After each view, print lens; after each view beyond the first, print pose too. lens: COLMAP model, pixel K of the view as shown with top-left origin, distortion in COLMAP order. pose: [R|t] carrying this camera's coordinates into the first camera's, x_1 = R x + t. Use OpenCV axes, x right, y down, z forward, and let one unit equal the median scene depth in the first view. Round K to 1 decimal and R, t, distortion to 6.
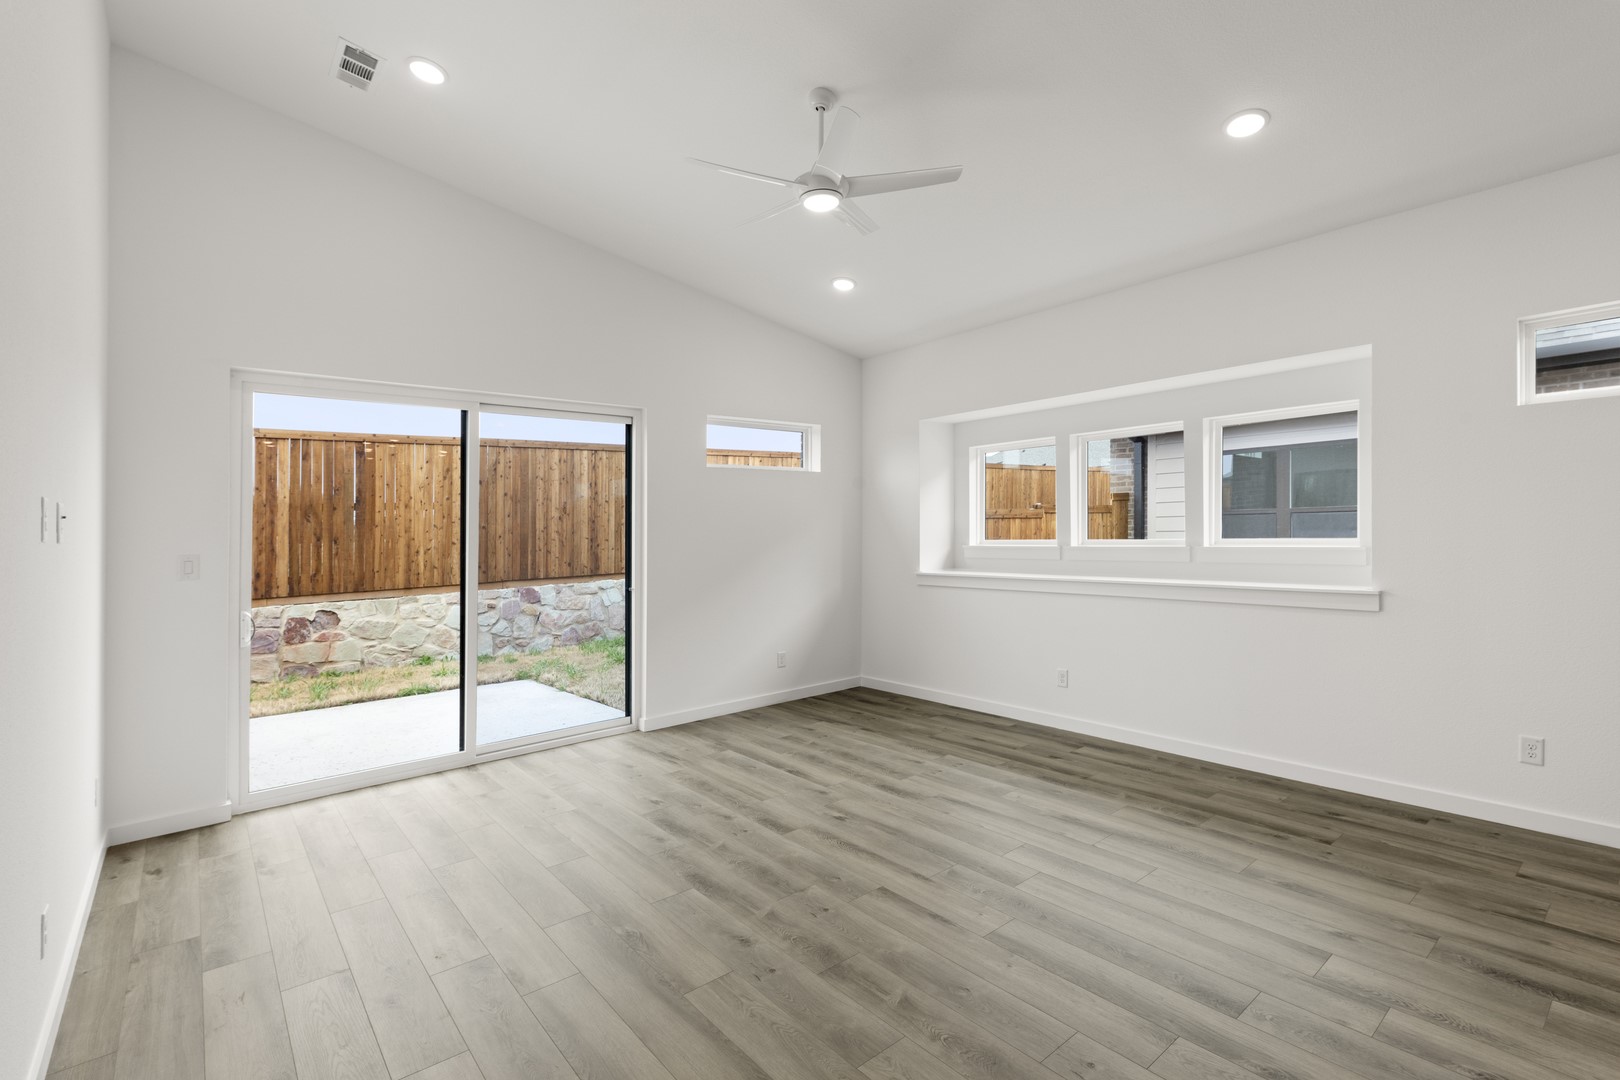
lens RADIAL K [[724.6, 0, 810.0], [0, 724.6, 540.0], [0, 0, 1]] dist [0.010436, 0.000131]
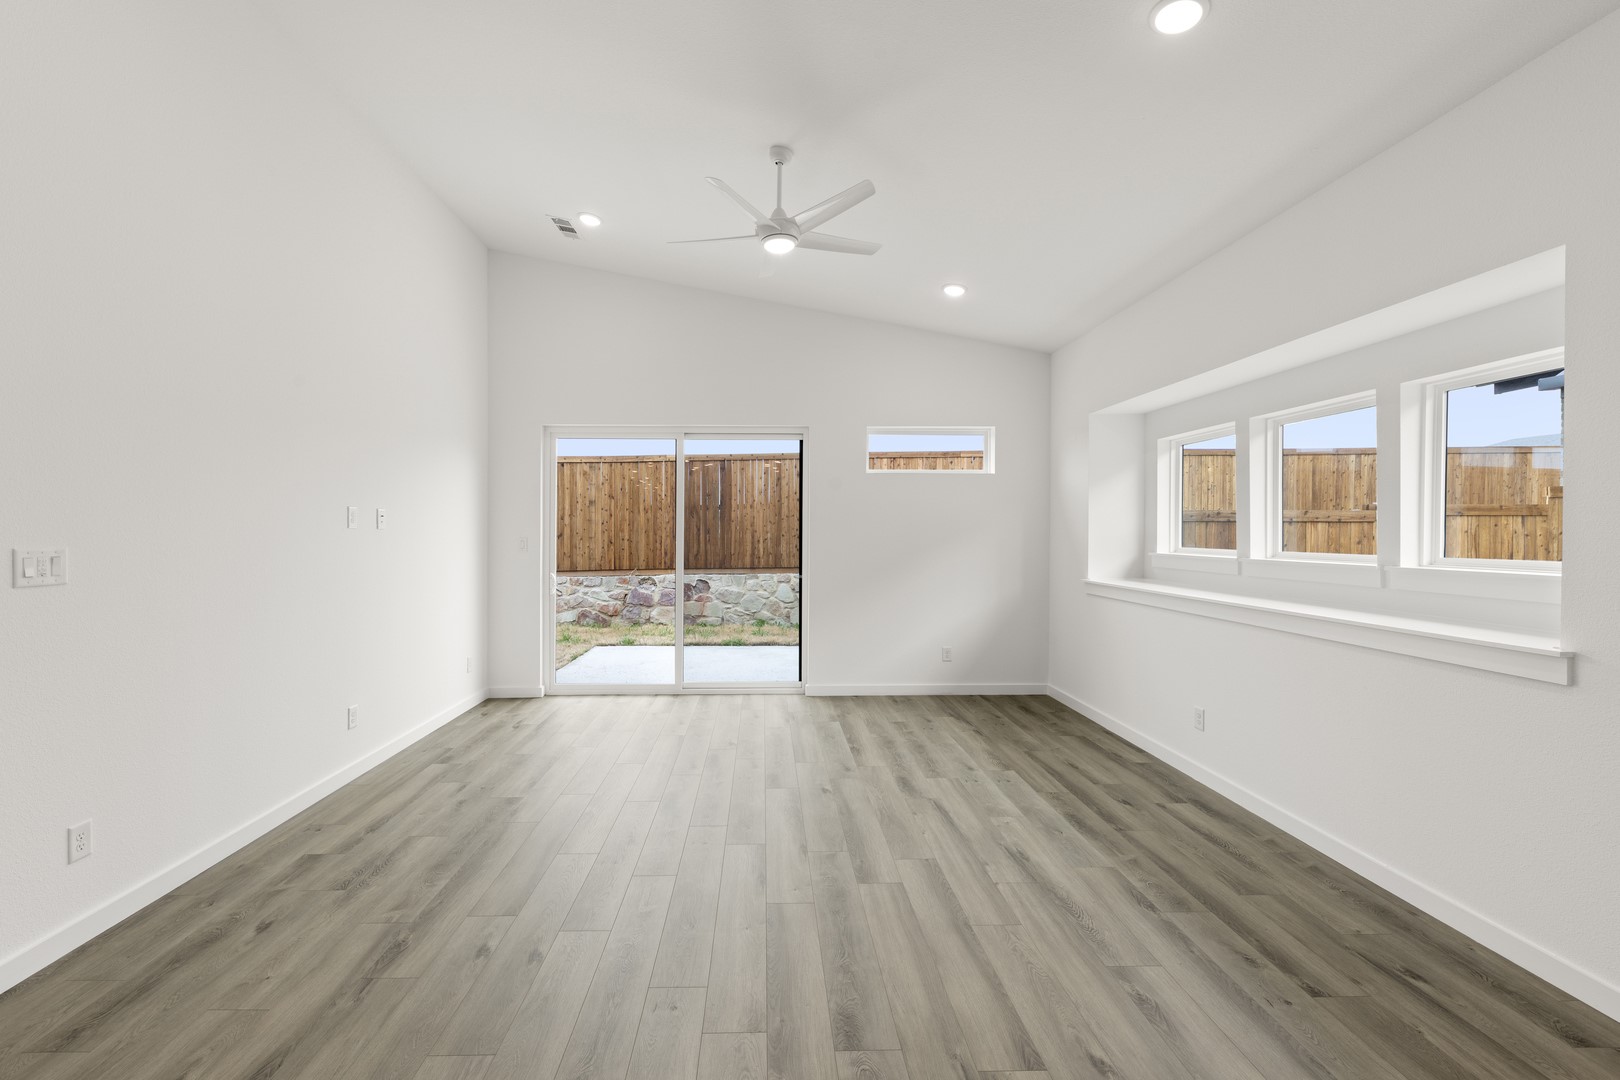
lens RADIAL K [[683.4, 0, 810.0], [0, 683.4, 540.0], [0, 0, 1]] dist [0.016518, -0.008014]
pose [[0.782264, 0.031201, -0.622165, 0.513115], [-0.027999, 0.999497, 0.014921, -0.011064], [0.622317, 0.005747, 0.782744, 0.127085]]
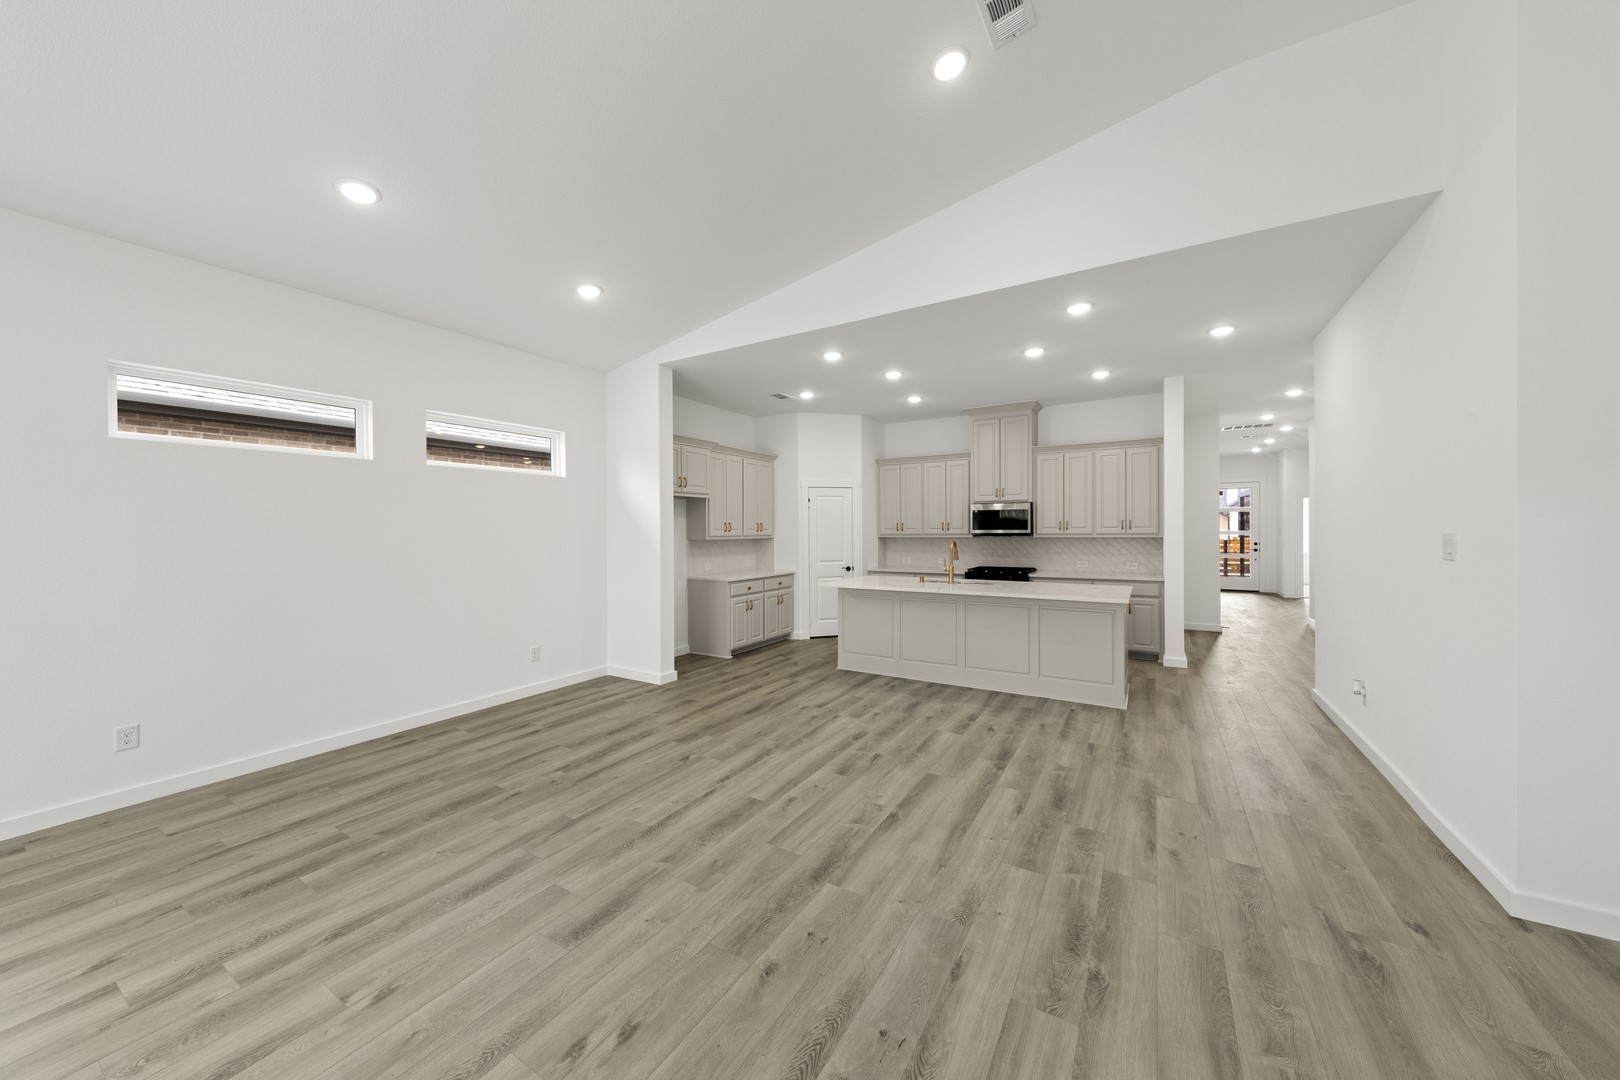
lens RADIAL K [[582.9, 0, 810.0], [0, 582.9, 540.0], [0, 0, 1]] dist [0.000110, -0.000027]
pose [[-0.325946, 0.009007, 0.945345, -0.173185], [0.020003, 0.999796, -0.002629, -0.000837], [-0.945177, 0.018053, -0.326060, 0.195470]]
